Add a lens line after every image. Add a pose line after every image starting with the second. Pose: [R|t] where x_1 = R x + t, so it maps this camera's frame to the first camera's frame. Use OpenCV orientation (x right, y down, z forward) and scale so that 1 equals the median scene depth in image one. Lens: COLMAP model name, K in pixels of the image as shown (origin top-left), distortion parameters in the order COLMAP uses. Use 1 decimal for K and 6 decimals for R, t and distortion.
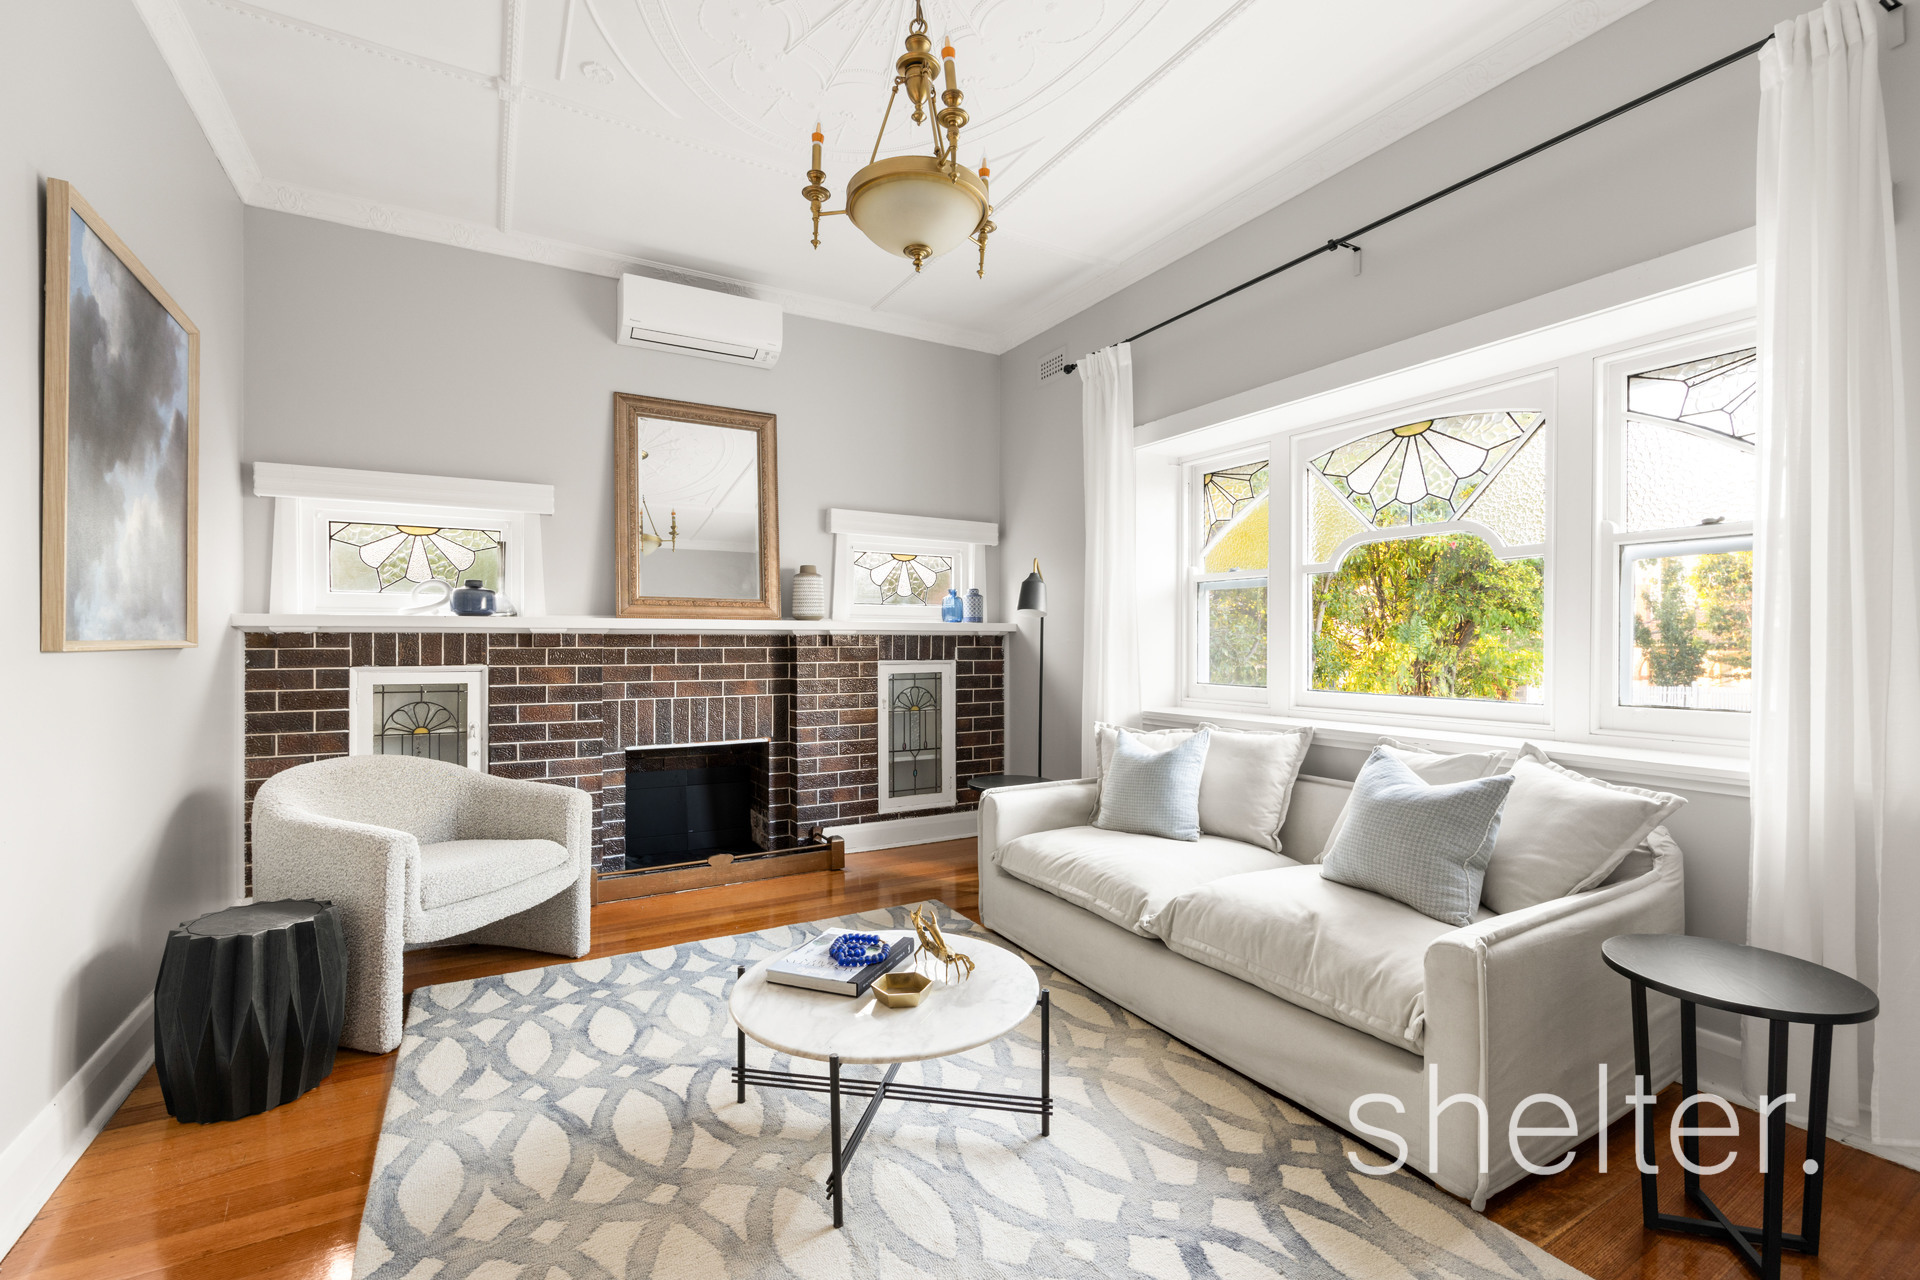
lens RADIAL K [[824.1, 0, 959.5], [0, 824.1, 643.3], [0, 0, 1]] dist [0.002029, 0.000000]
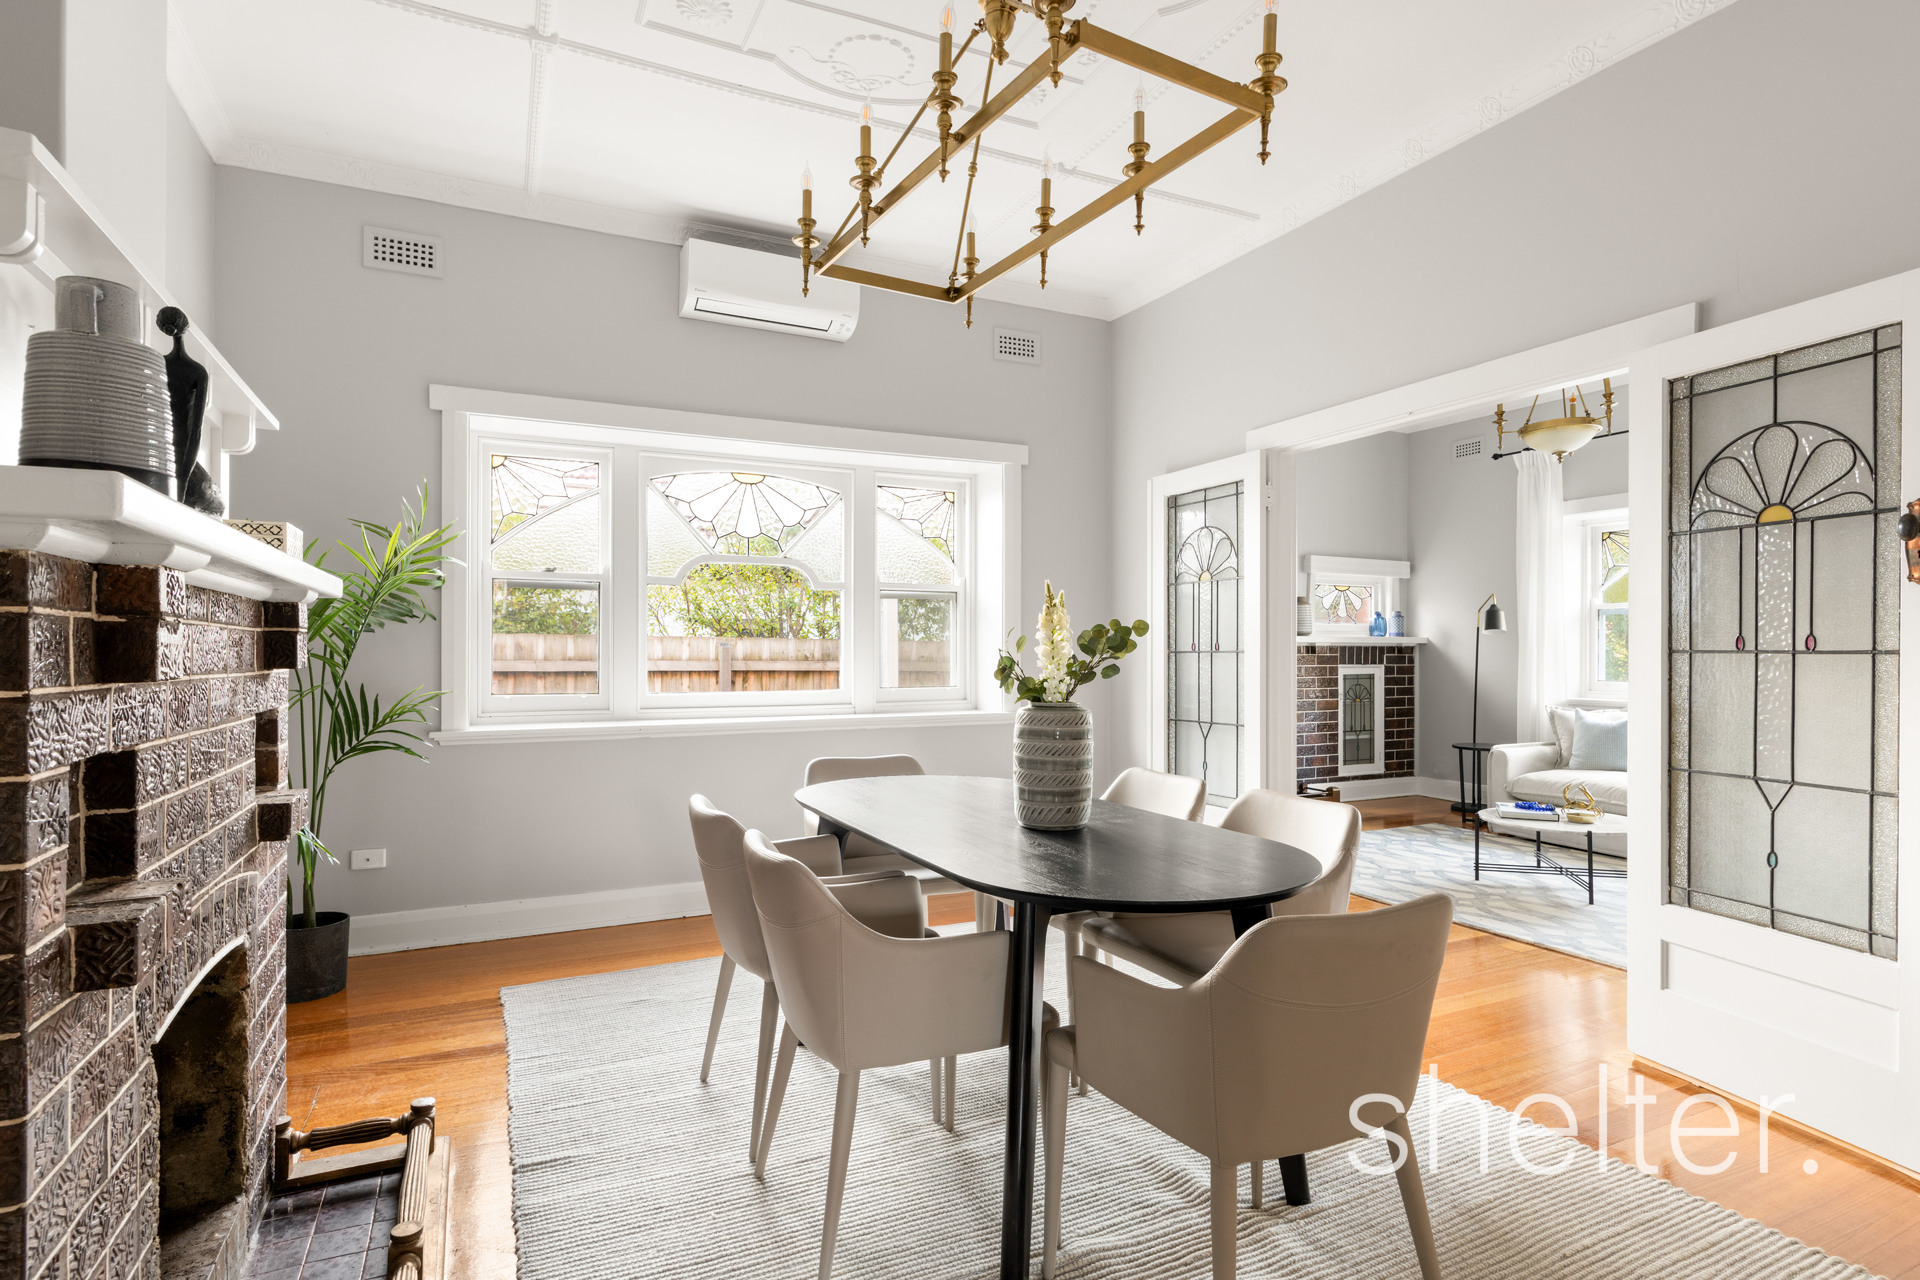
lens RADIAL K [[969.7, 0, 960.9], [0, 969.7, 645.0], [0, 0, 1]] dist [-0.006873, -0.000476]
pose [[0.997383, 0.001417, -0.072285, -0.581047], [-0.001751, 0.999988, -0.004557, -0.003289], [0.072278, 0.004672, 0.997374, -0.625060]]
